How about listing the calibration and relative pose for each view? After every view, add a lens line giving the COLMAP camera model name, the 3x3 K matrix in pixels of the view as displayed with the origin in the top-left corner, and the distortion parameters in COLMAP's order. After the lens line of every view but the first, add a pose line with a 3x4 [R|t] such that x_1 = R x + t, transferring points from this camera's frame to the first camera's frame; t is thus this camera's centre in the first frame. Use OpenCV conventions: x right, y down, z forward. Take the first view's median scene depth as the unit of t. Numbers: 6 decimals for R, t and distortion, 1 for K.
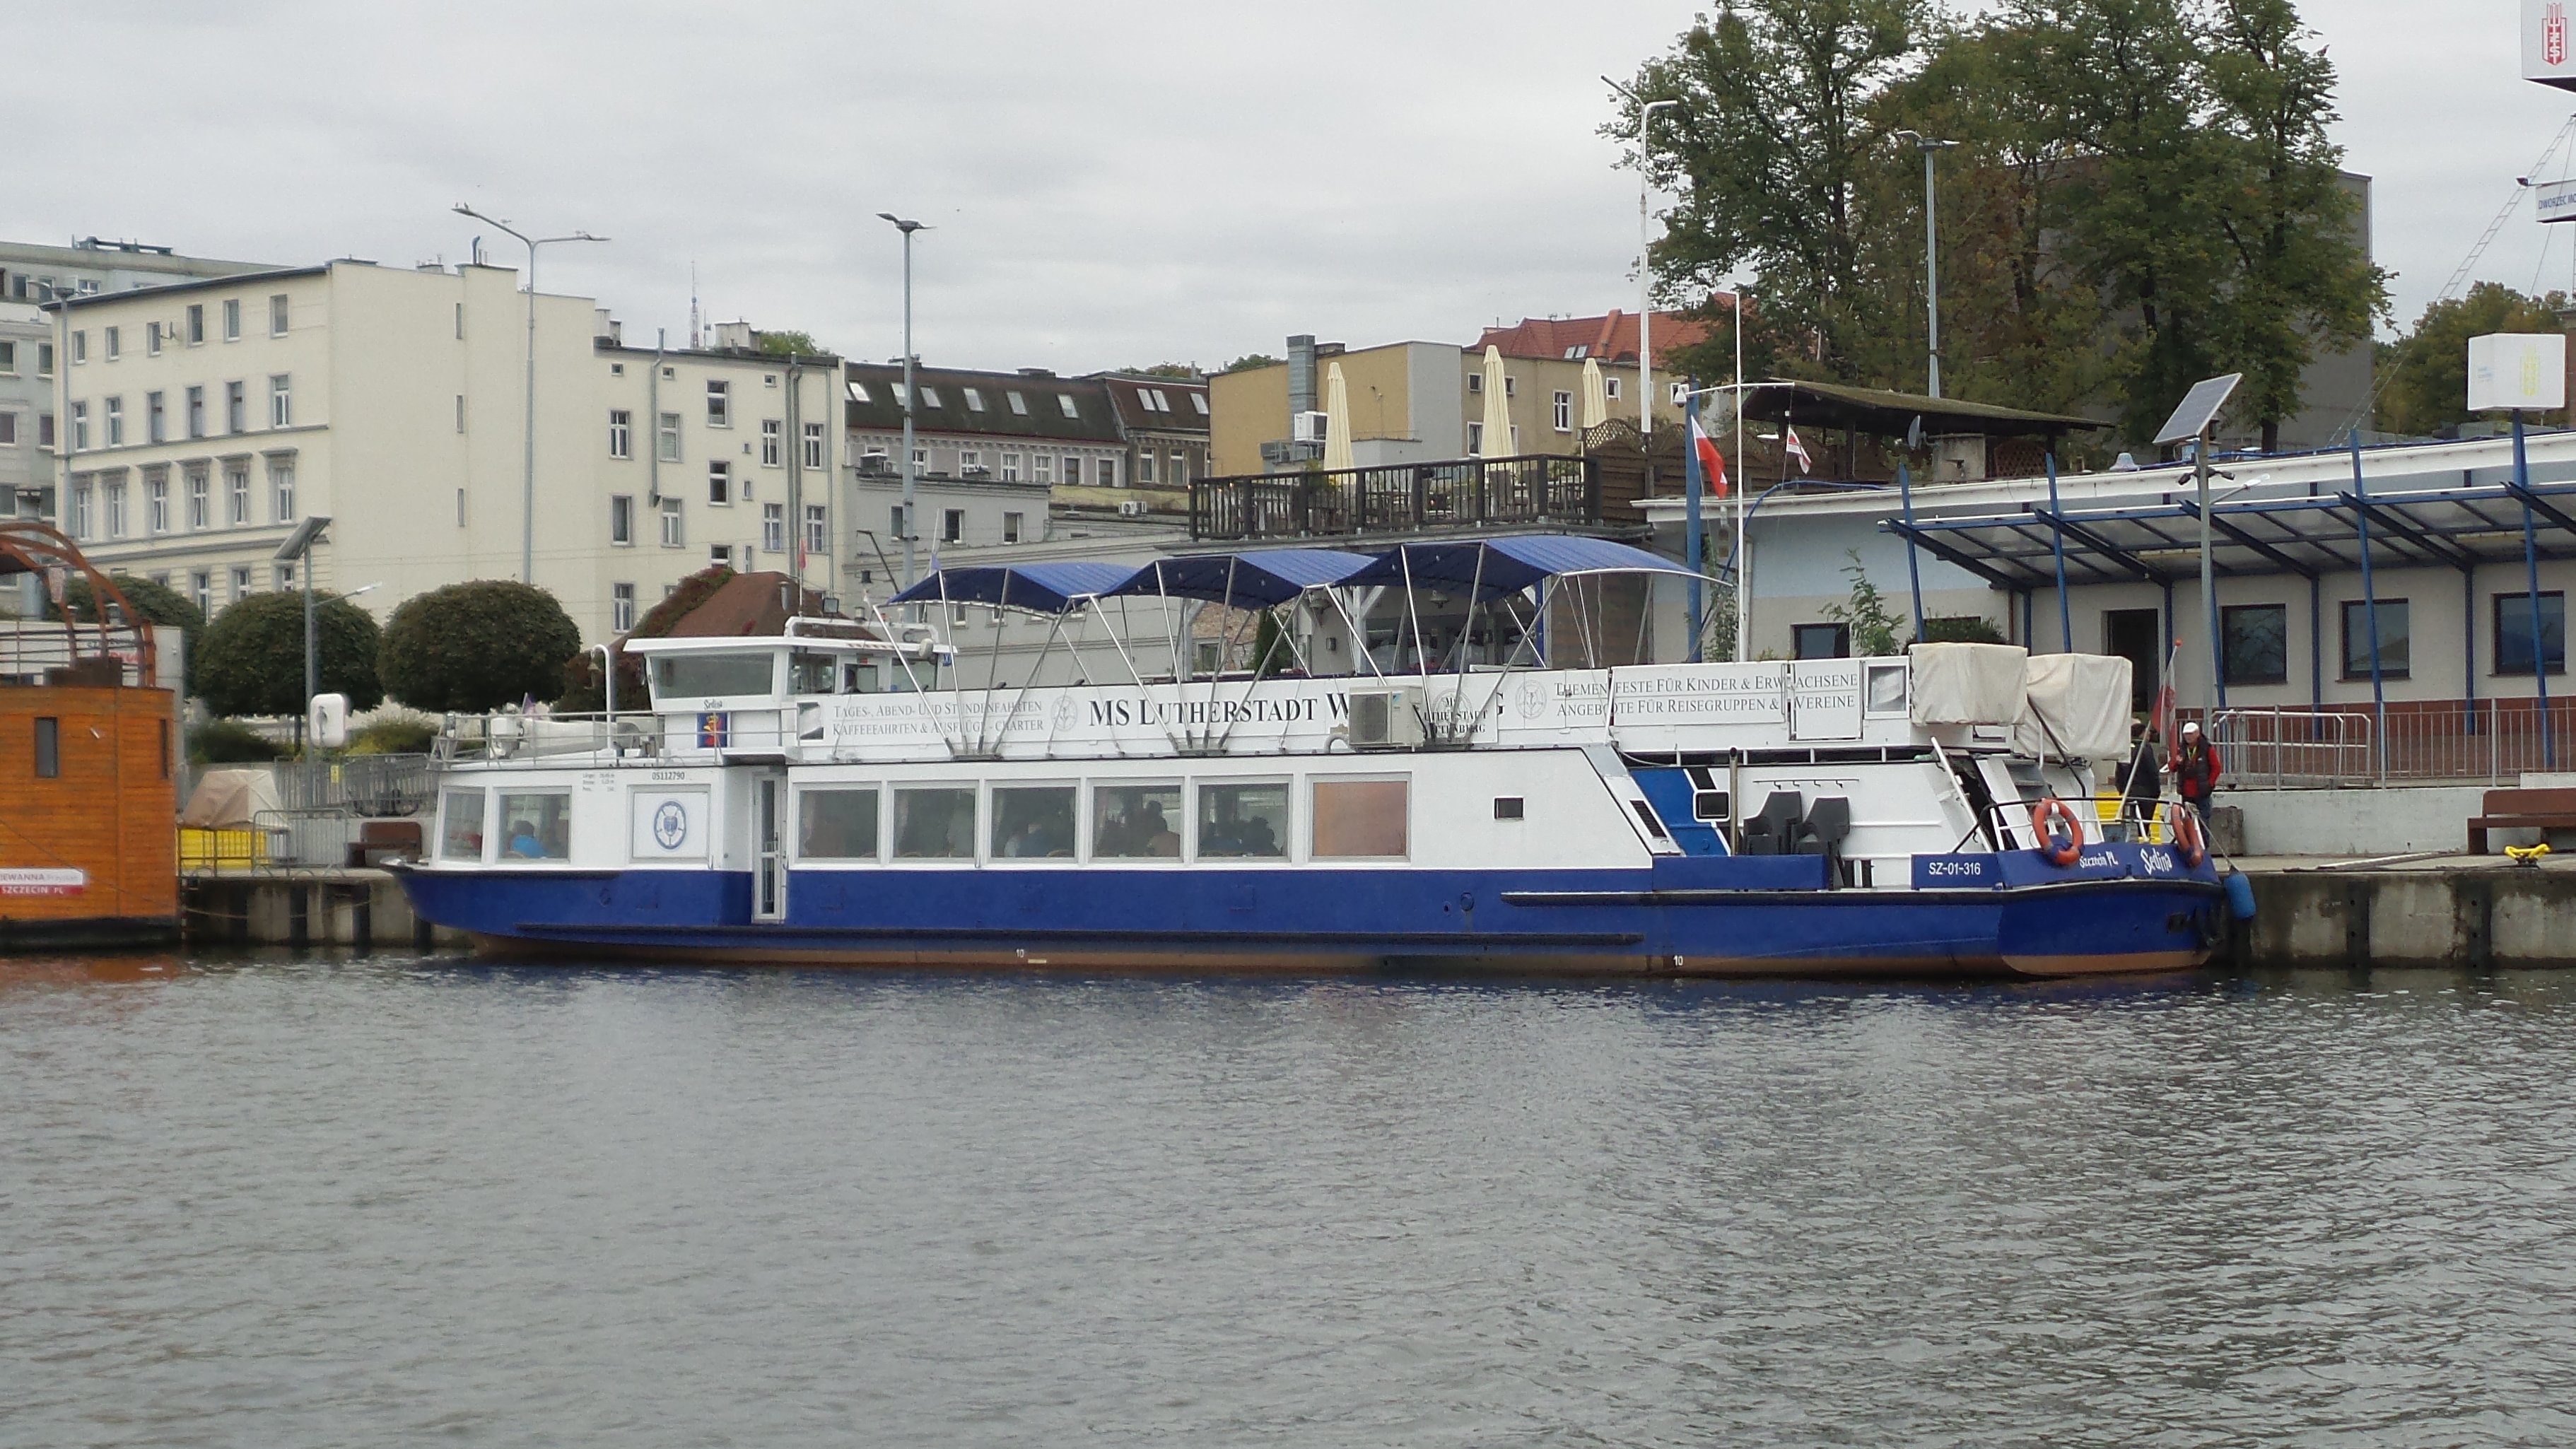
lens RADIAL K [[5457.8, 0, 1287.9], [0, 5457.8, 727.8], [0, 0, 1]] dist [-0.127029, 0.000000]
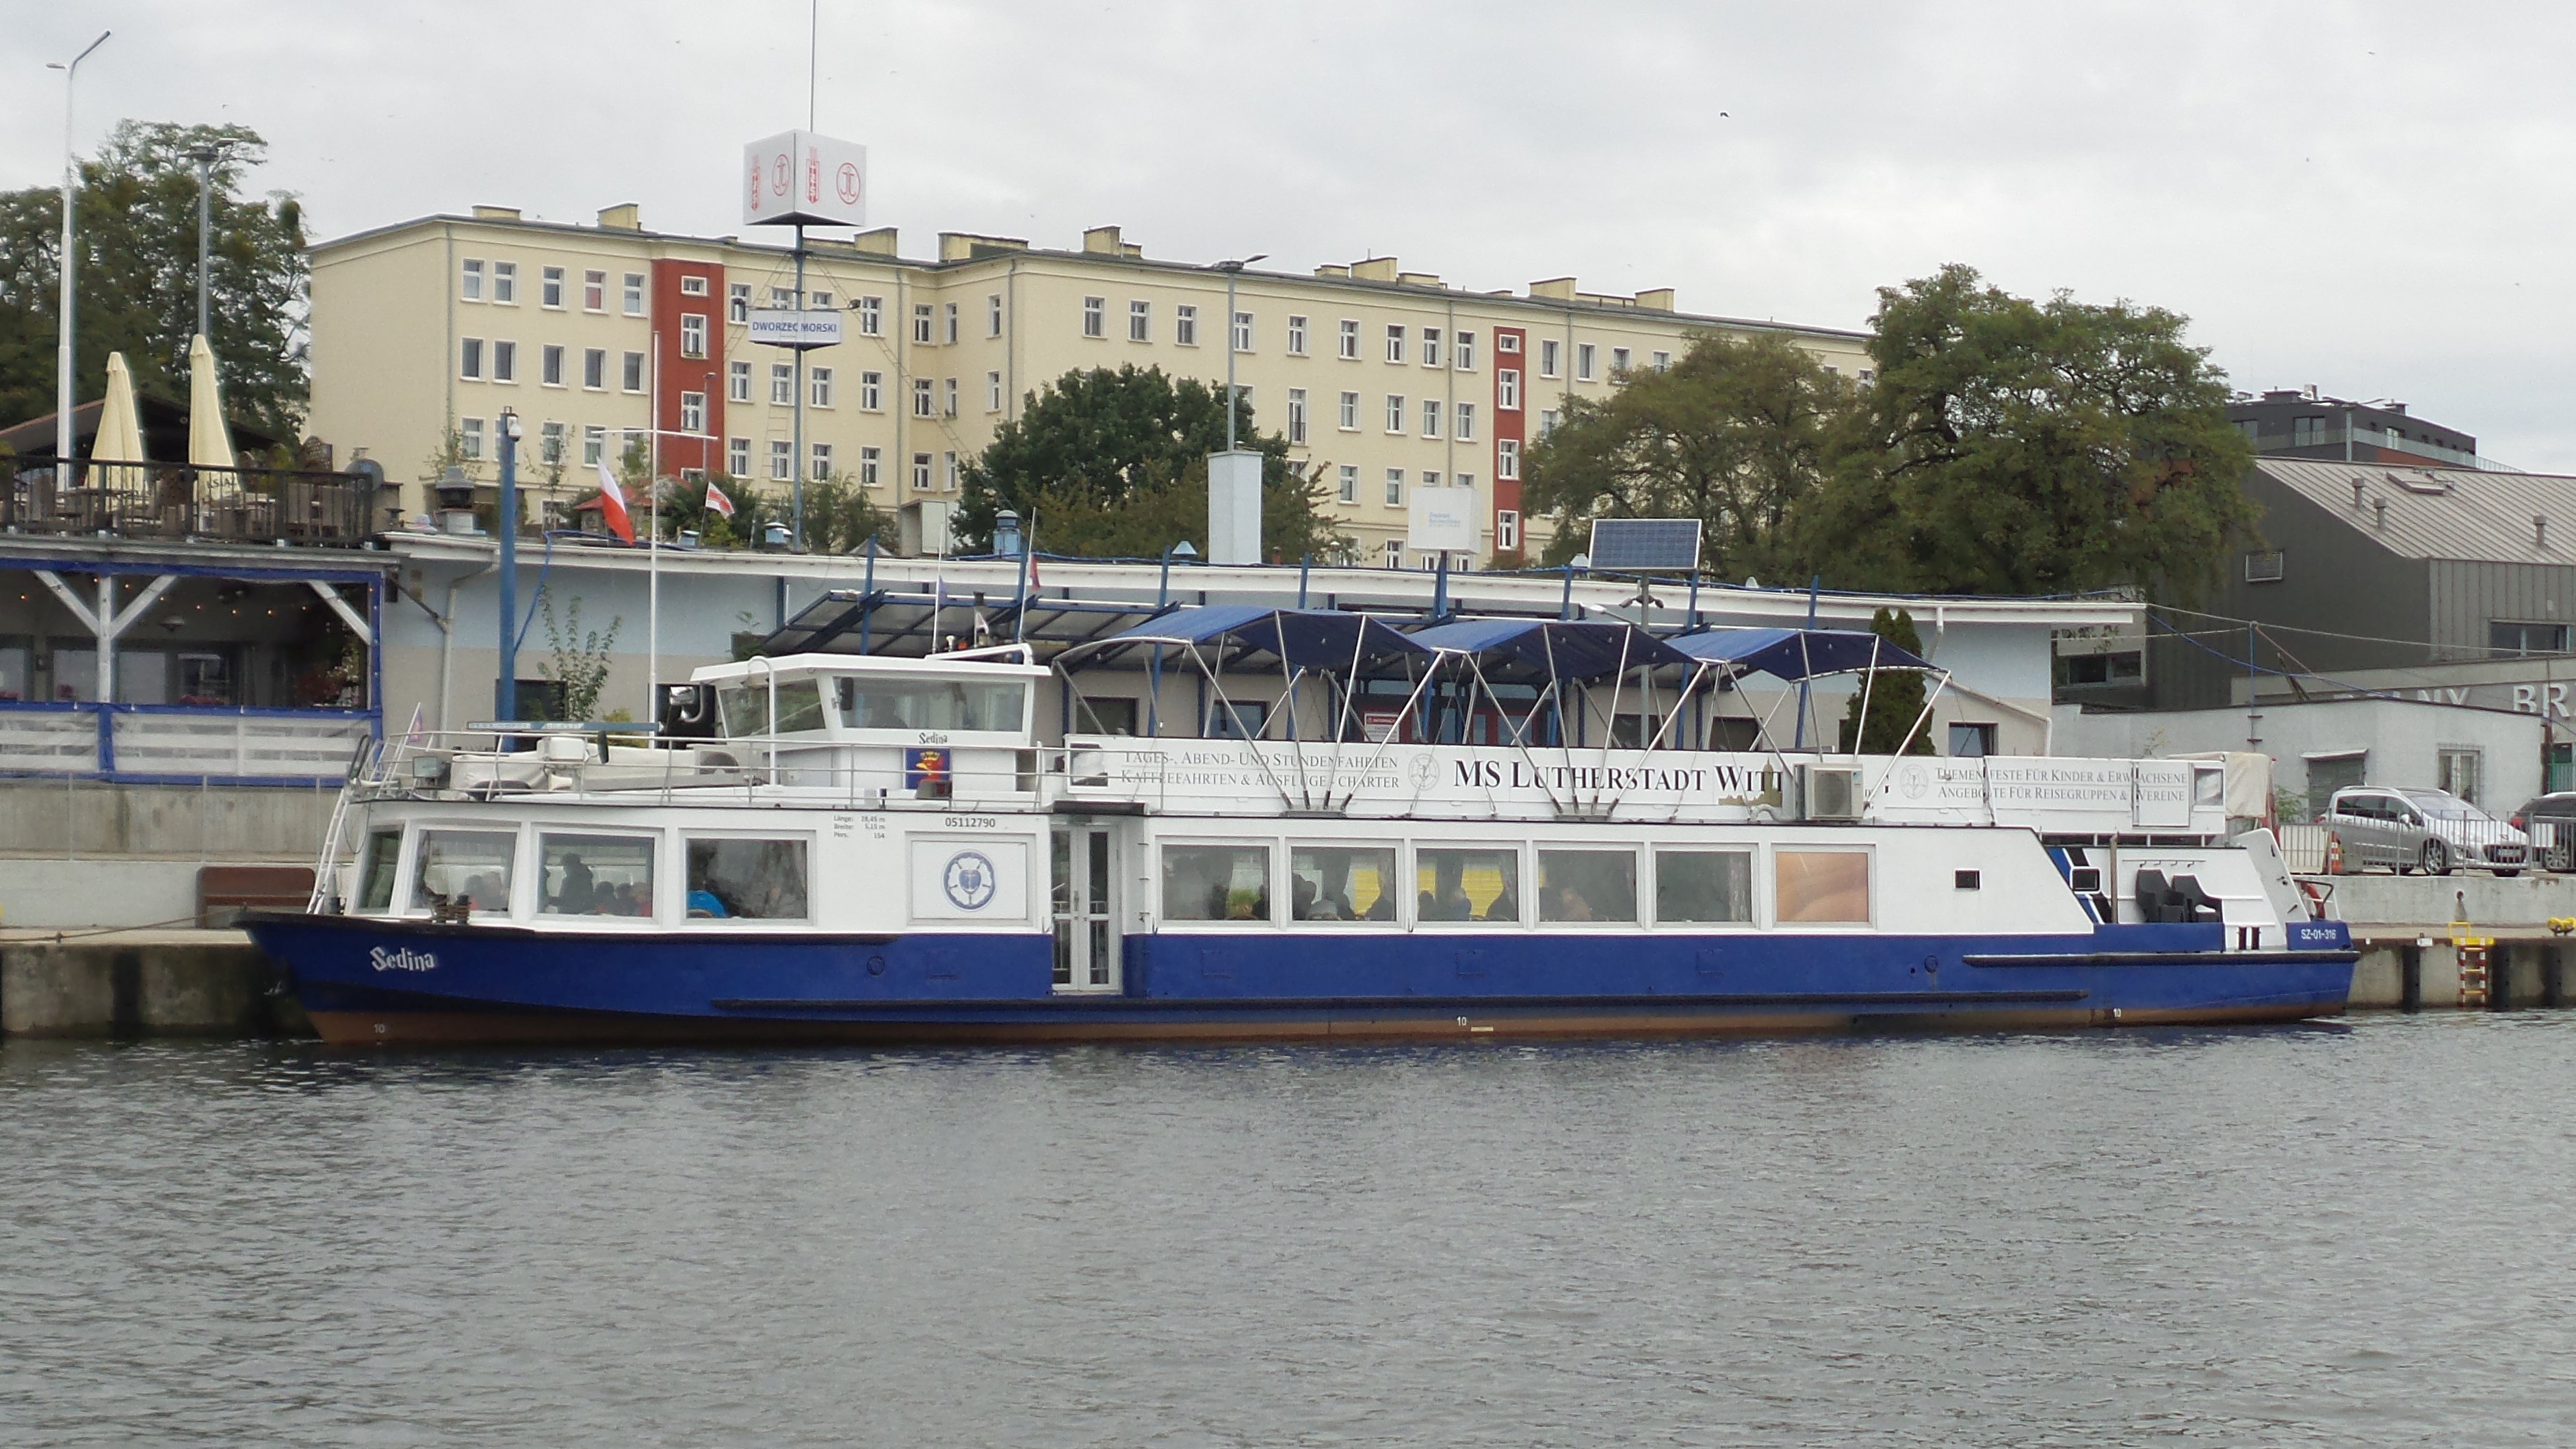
lens RADIAL K [[5457.9, 0, 1287.9], [0, 5457.9, 723.8], [0, 0, 1]] dist [-0.127029, 0.000000]
pose [[0.243461, 0.040923, 0.969047, -1.018467], [-0.024867, 0.999044, -0.035942, 0.025036], [-0.969592, -0.015347, 0.244246, 0.819875]]
